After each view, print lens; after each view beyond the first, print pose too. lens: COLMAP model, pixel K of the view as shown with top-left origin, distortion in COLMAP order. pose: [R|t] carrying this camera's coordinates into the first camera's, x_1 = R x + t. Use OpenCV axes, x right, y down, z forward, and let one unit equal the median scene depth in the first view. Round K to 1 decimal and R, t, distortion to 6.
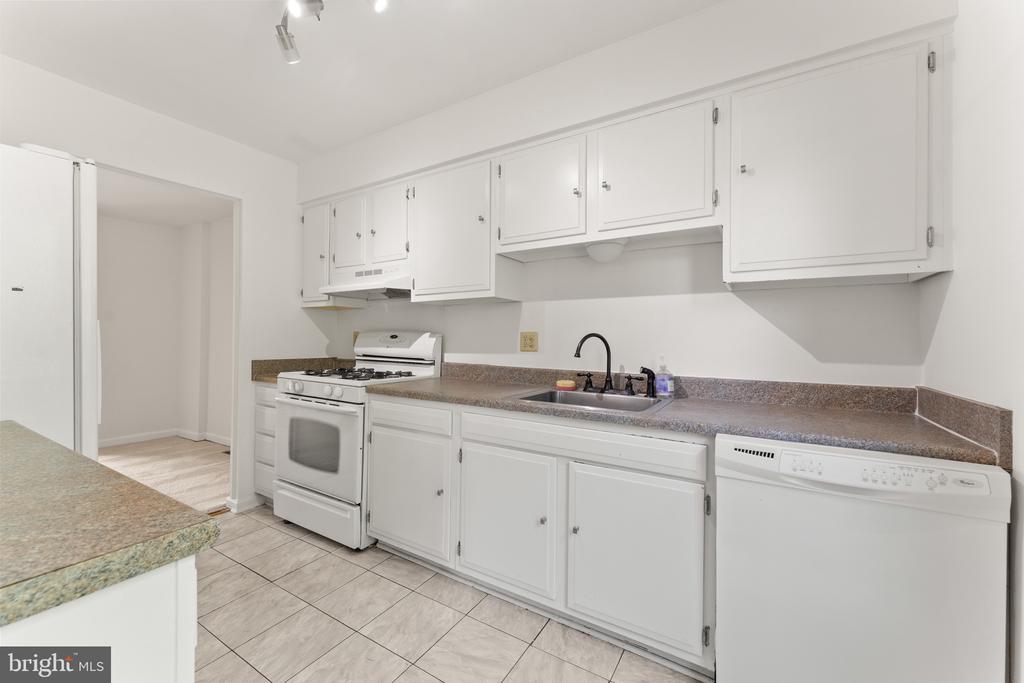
lens RADIAL K [[412.0, 0, 508.7], [0, 412.0, 342.5], [0, 0, 1]] dist [-0.000547, -0.000191]
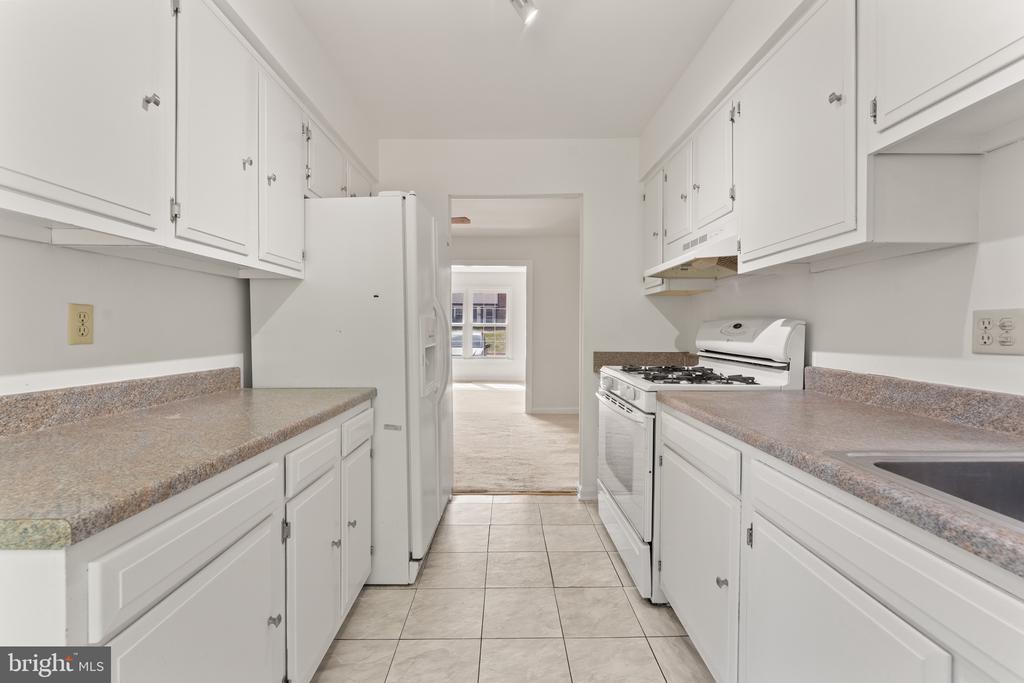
lens RADIAL K [[419.1, 0, 508.6], [0, 419.1, 334.1], [0, 0, 1]] dist [-0.000306, -0.000238]
pose [[0.528458, 0.001216, -0.848959, 0.168305], [-0.002655, 0.999996, -0.000220, 0.001470], [0.848955, 0.002371, 0.528459, 0.367943]]
